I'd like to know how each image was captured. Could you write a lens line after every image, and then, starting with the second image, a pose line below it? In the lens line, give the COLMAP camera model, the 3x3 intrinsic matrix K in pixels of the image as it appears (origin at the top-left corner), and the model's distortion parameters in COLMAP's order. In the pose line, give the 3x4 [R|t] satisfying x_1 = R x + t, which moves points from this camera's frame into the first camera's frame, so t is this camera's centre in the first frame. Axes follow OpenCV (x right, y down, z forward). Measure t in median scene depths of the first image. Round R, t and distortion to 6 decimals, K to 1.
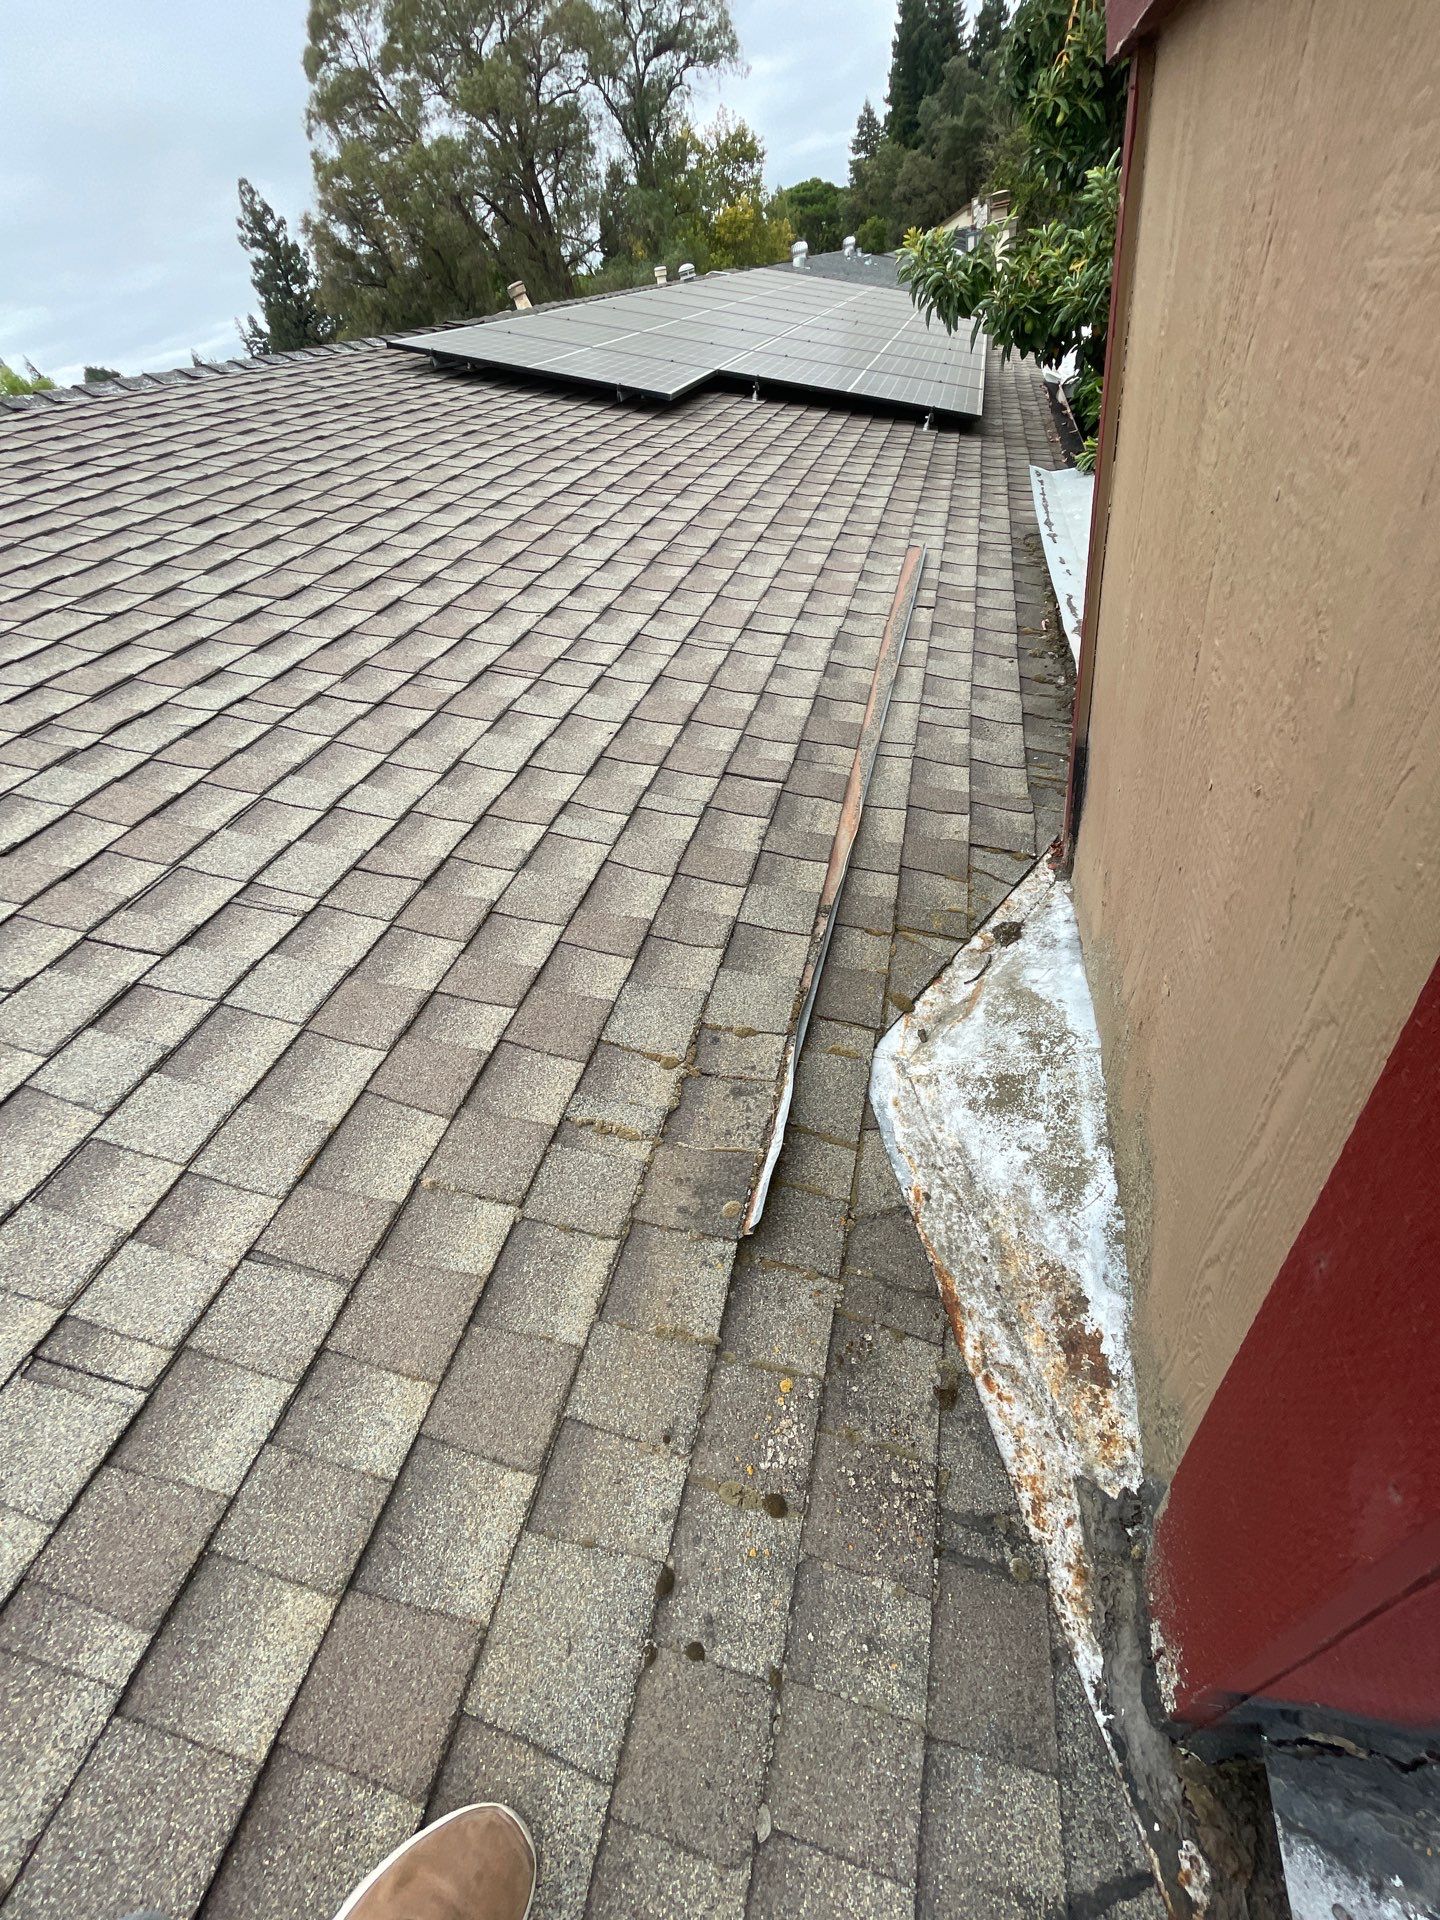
lens RADIAL K [[779.4, 0, 721.3], [0, 779.4, 953.4], [0, 0, 1]] dist [0.000361, -0.000834]
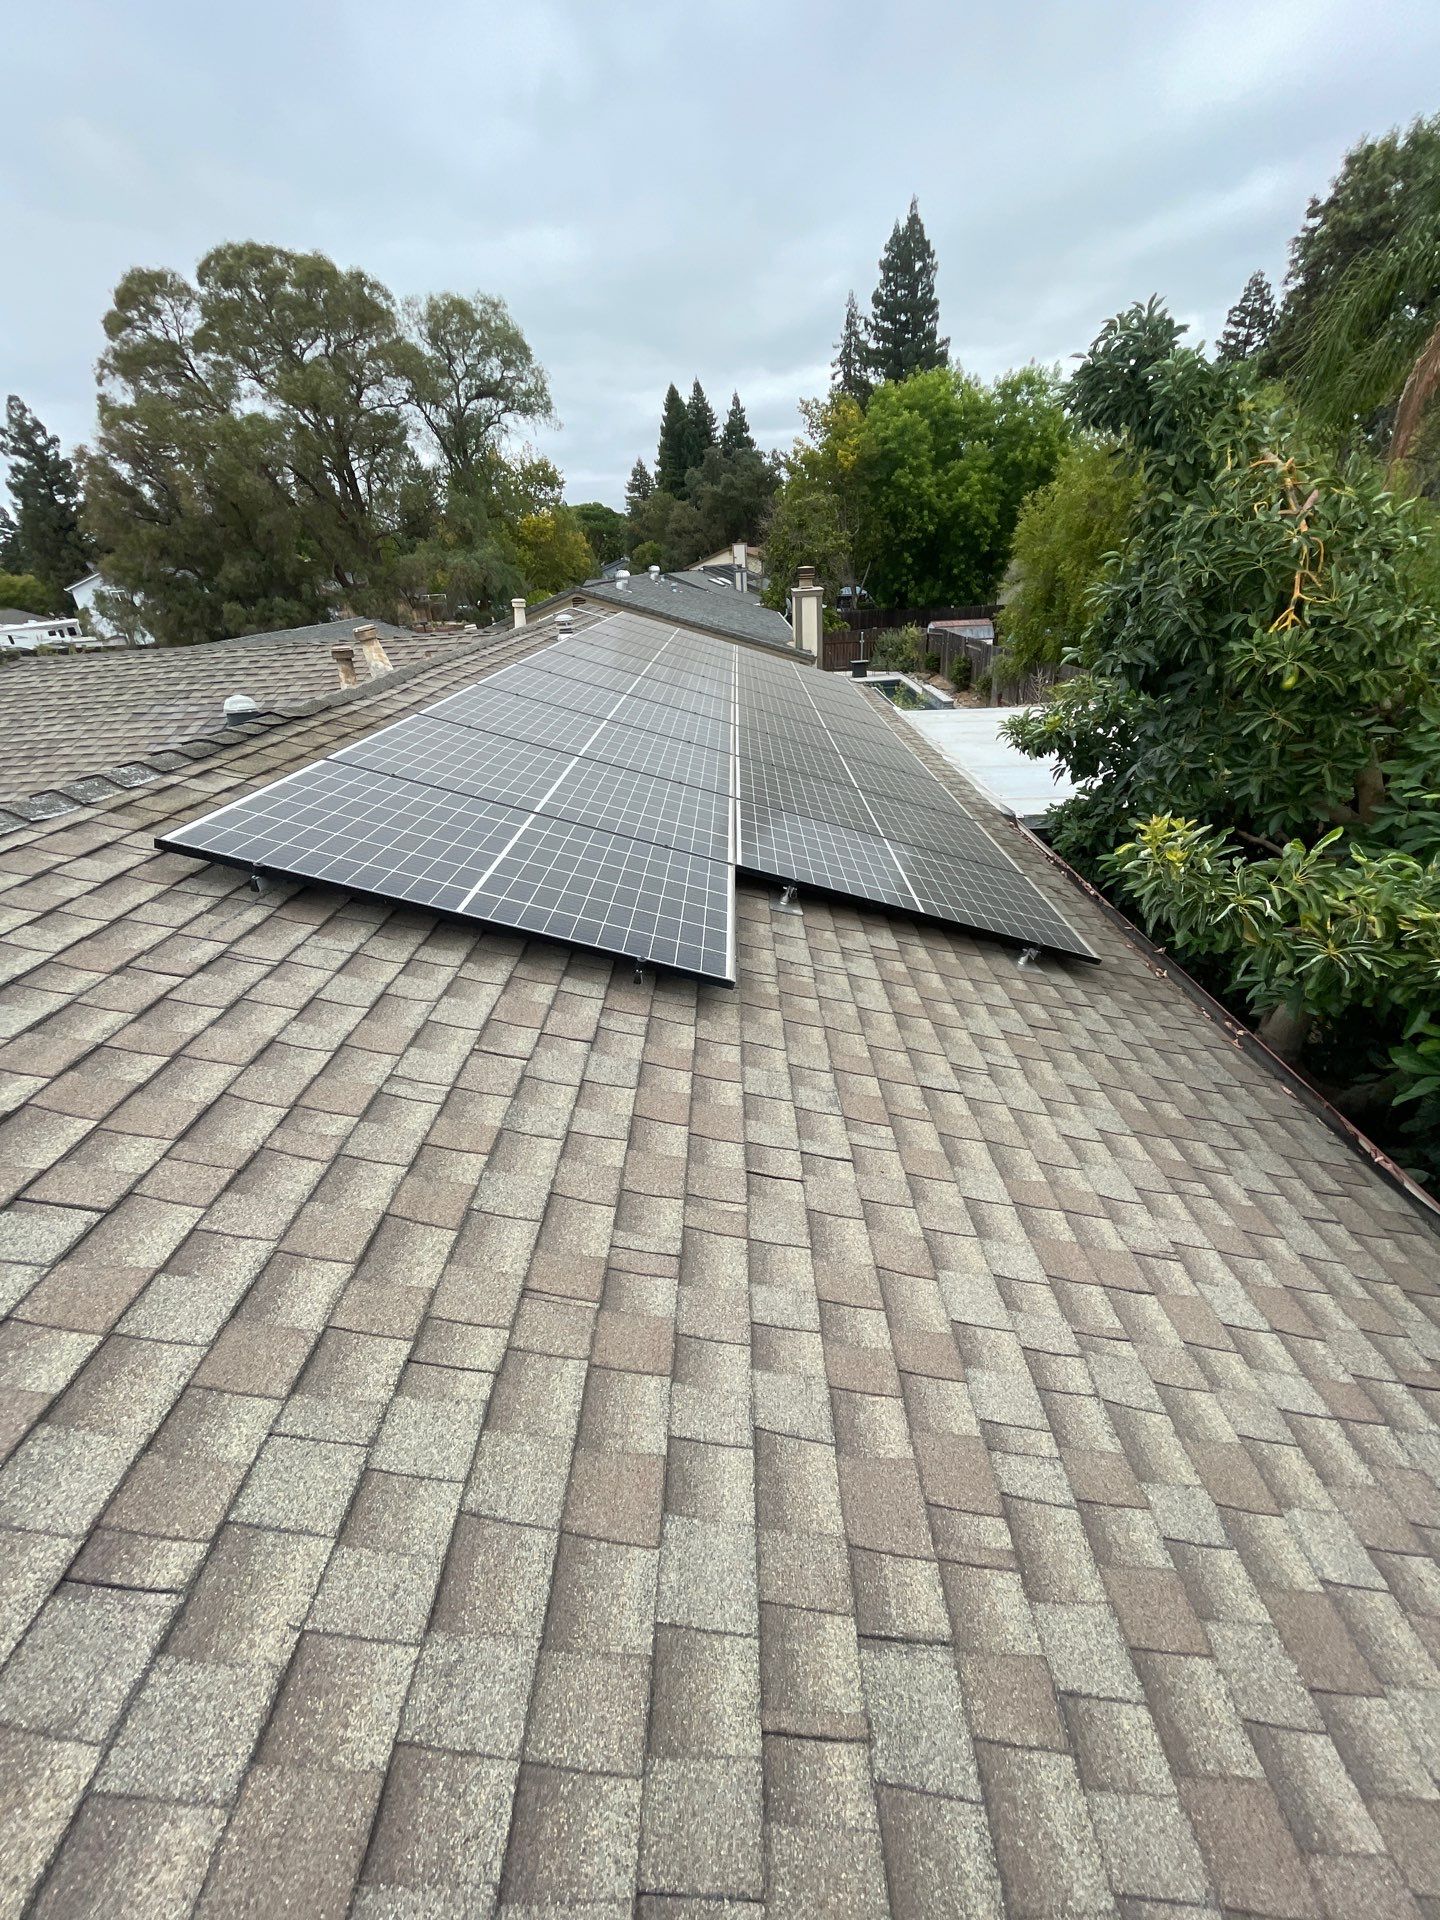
lens RADIAL K [[779.4, 0, 718.3], [0, 779.4, 956.5], [0, 0, 1]] dist [0.000361, -0.000834]
pose [[0.961105, 0.029562, 0.274595, -0.034366], [0.041266, 0.967722, -0.248618, -0.085948], [-0.273081, 0.250279, 0.928863, 0.068818]]
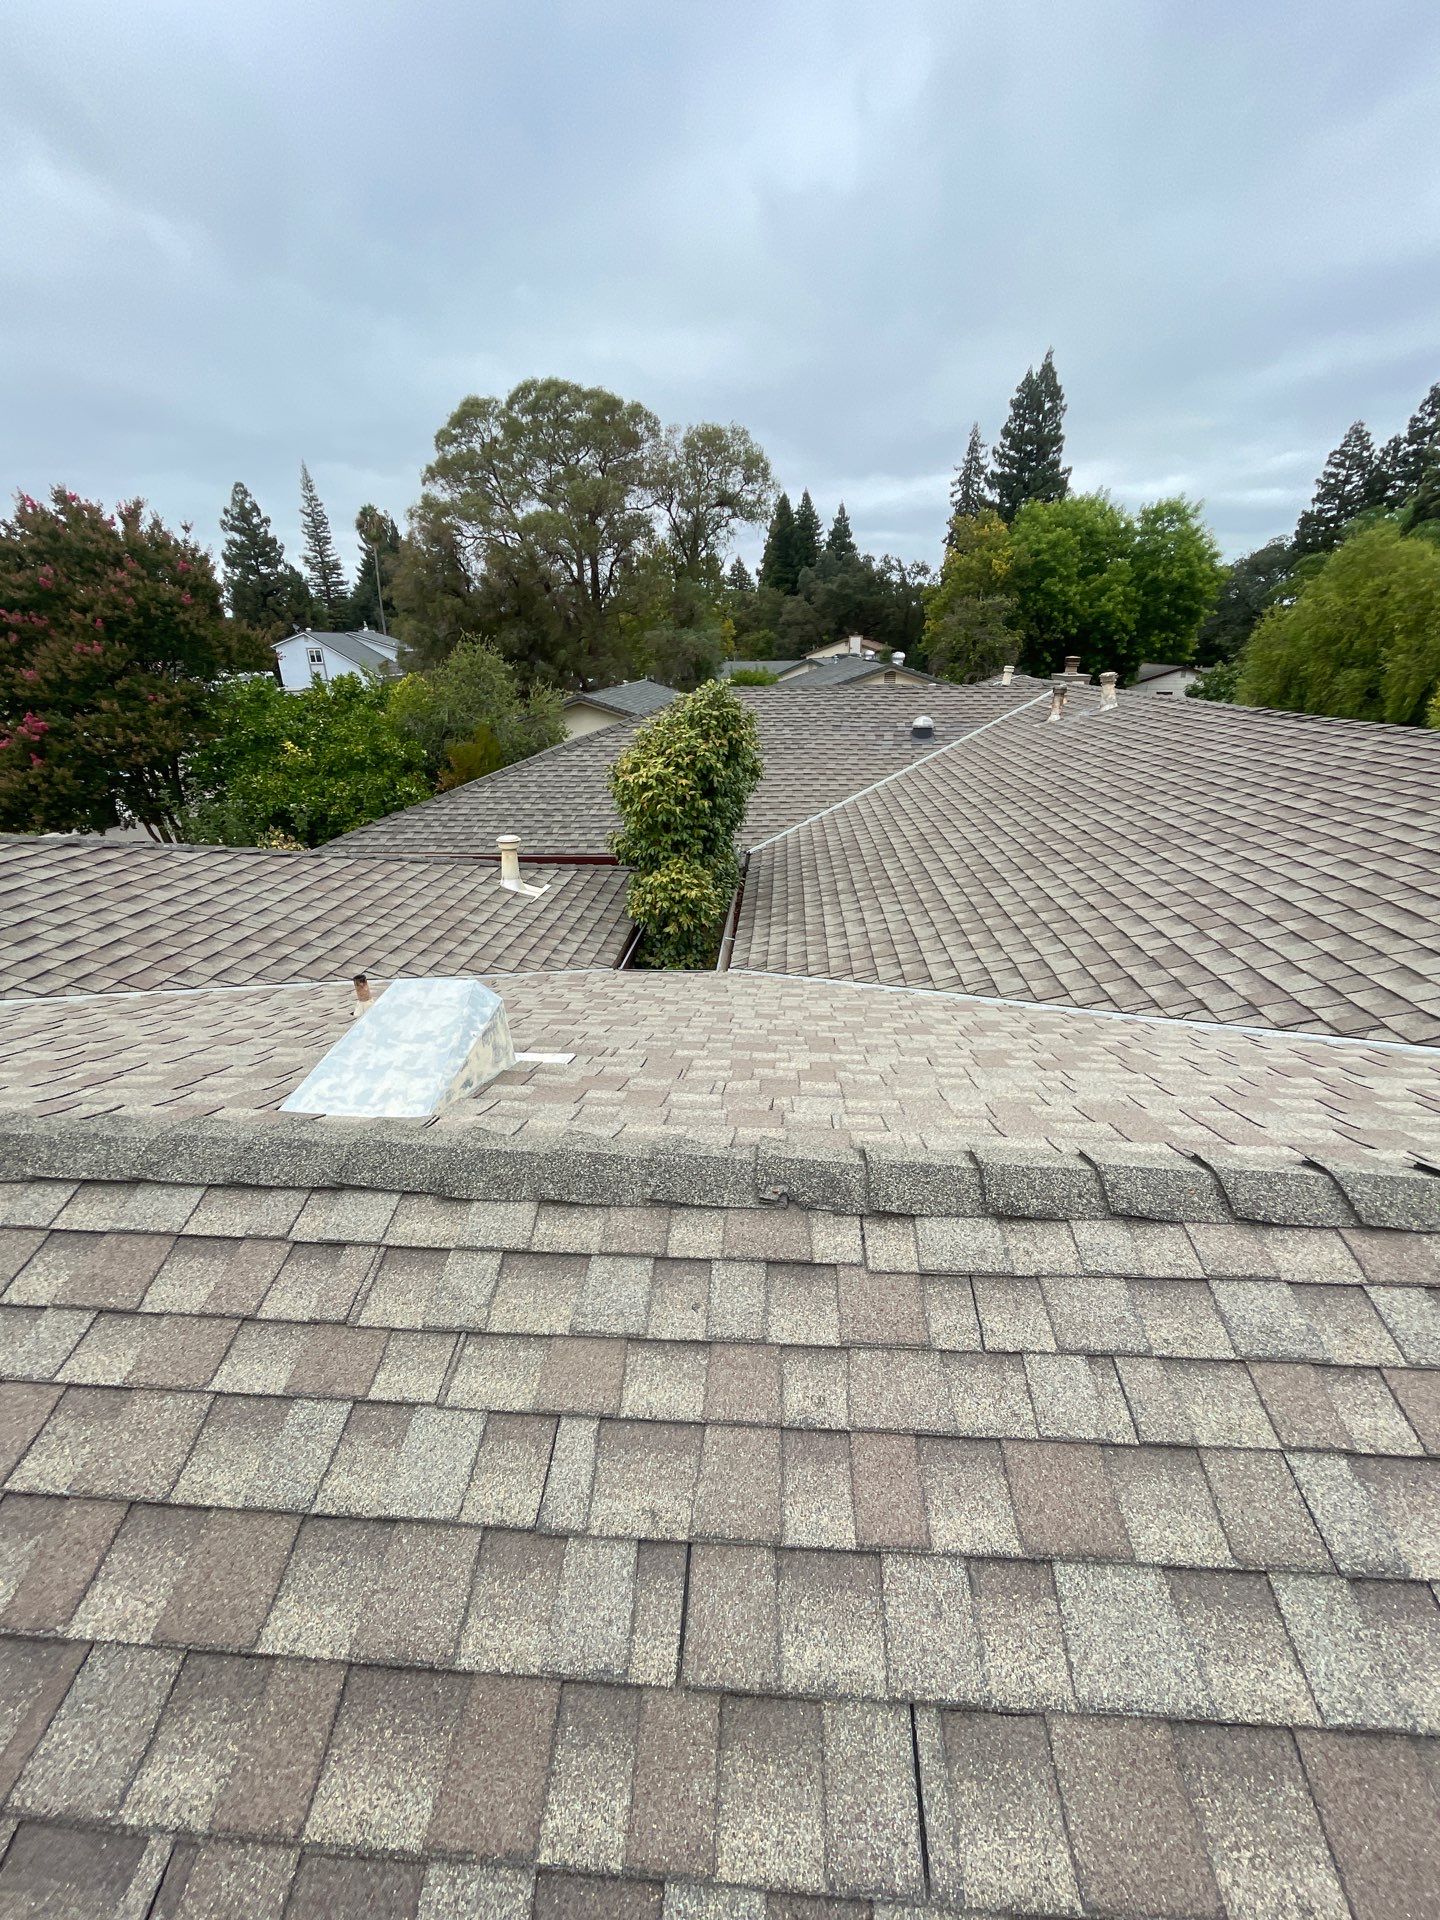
lens RADIAL K [[779.4, 0, 722.2], [0, 779.4, 957.5], [0, 0, 1]] dist [0.000361, -0.000834]
pose [[0.966270, 0.119226, 0.228269, -0.274194], [-0.036109, 0.940346, -0.338298, -0.001589], [-0.254986, 0.318645, 0.912934, 0.045848]]
